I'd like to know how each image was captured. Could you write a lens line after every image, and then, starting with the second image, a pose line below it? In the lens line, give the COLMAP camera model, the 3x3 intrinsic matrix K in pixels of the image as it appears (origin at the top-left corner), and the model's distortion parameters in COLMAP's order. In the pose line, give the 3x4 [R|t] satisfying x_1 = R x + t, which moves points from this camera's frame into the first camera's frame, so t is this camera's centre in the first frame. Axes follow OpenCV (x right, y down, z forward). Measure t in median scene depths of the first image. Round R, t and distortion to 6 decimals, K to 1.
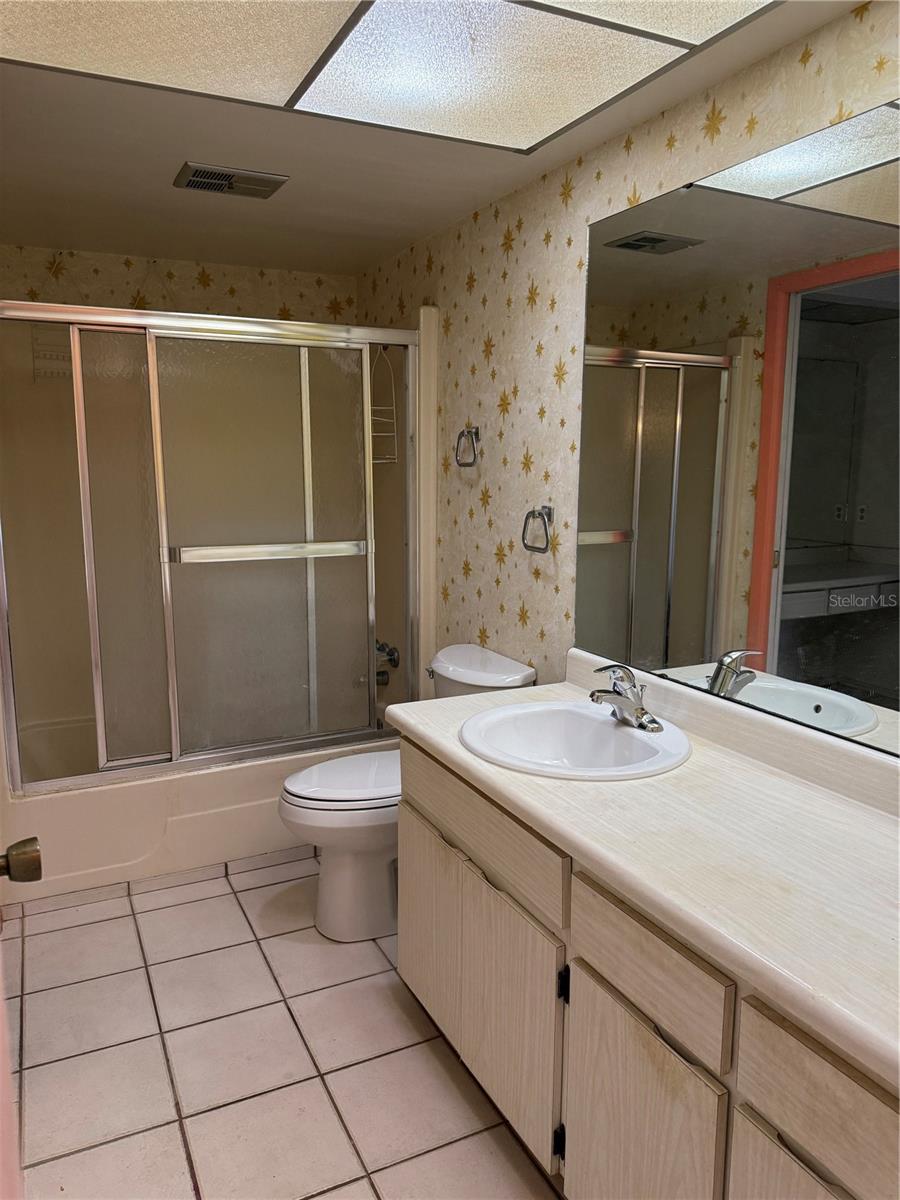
lens RADIAL K [[851.8, 0, 449.3], [0, 851.8, 605.3], [0, 0, 1]] dist [0.061172, -0.071018]
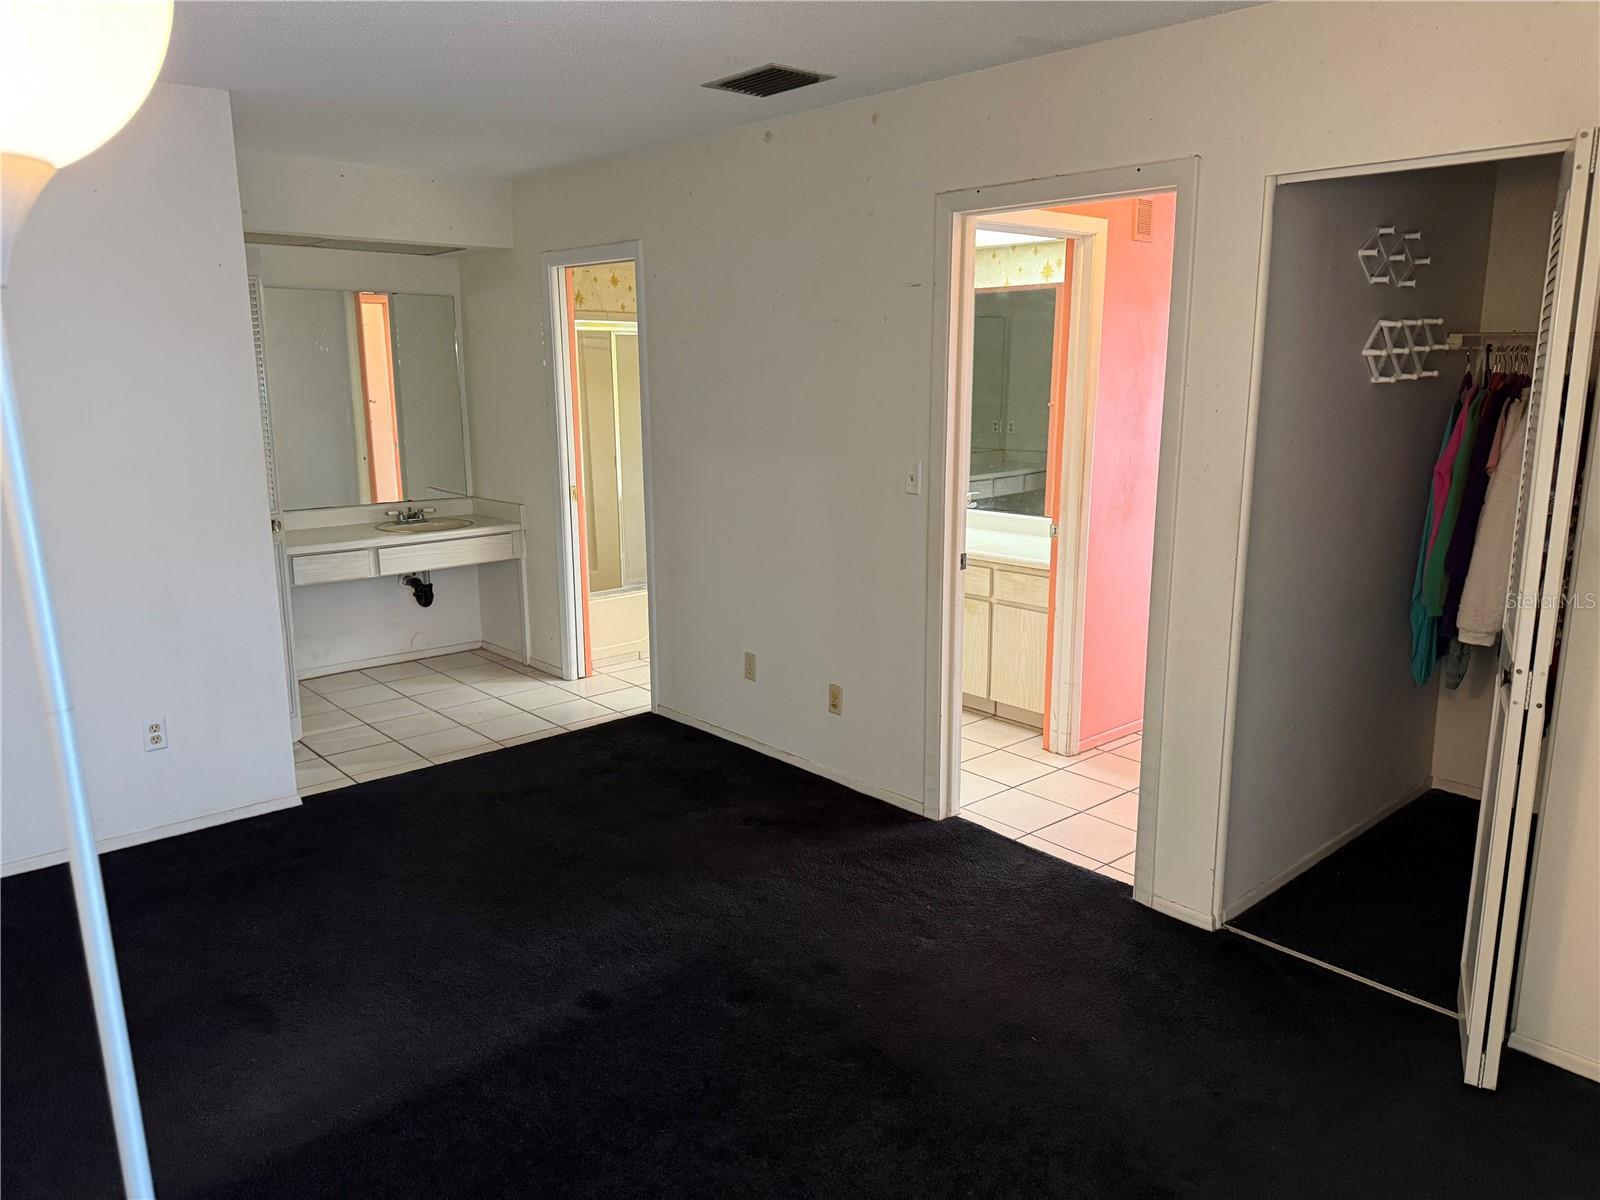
lens RADIAL K [[1135.7, 0, 812.5], [0, 1135.7, 598.6], [0, 0, 1]] dist [0.061172, -0.071018]
pose [[0.960601, -0.058297, 0.271748, -0.759411], [0.047115, 0.997759, 0.047500, 0.145618], [-0.273908, -0.032825, 0.961195, -1.506431]]
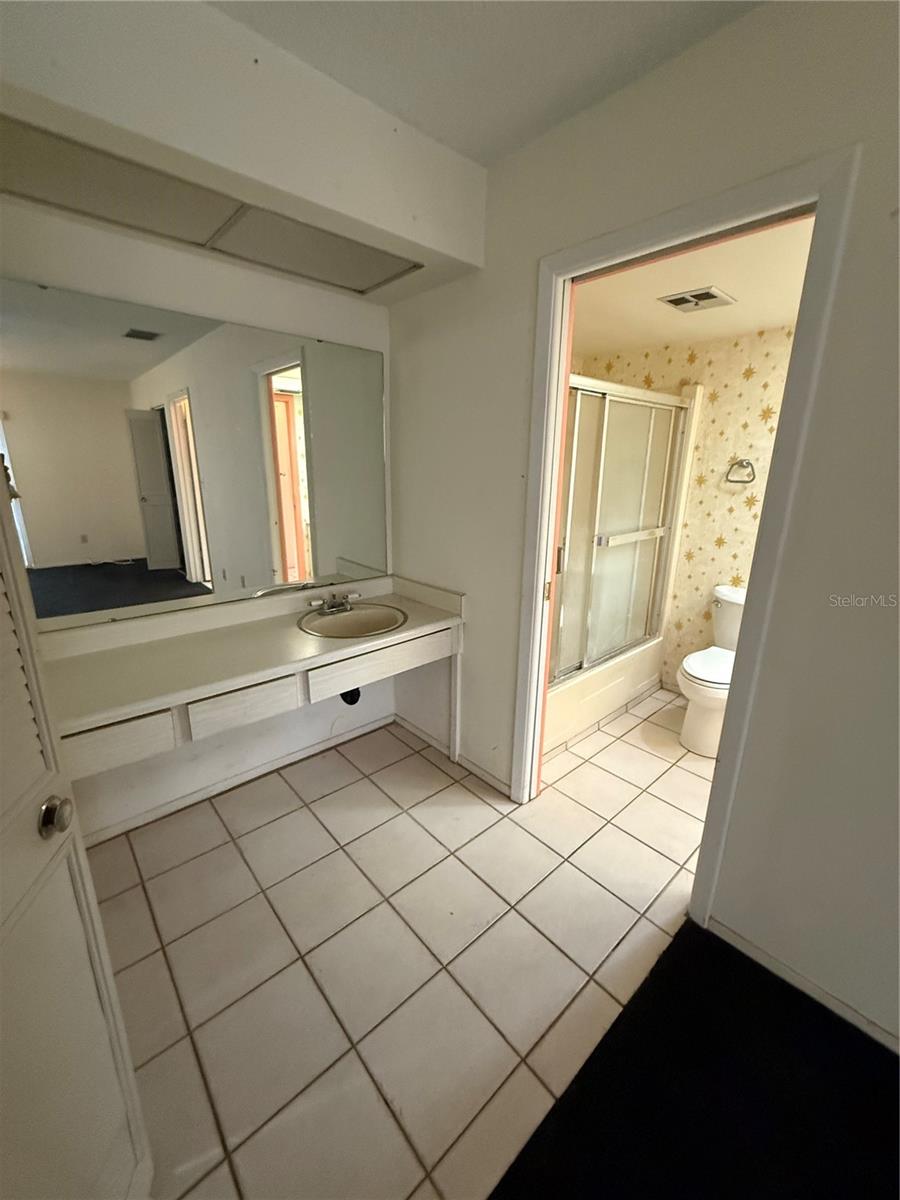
lens RADIAL K [[478.4, 0, 445.3], [0, 478.4, 592.0], [0, 0, 1]] dist [0.000445, 0.000744]
pose [[0.965219, -0.058267, 0.254868, -0.945751], [0.032282, 0.993950, 0.104980, -0.075384], [-0.259443, -0.093101, 0.961260, 0.238843]]
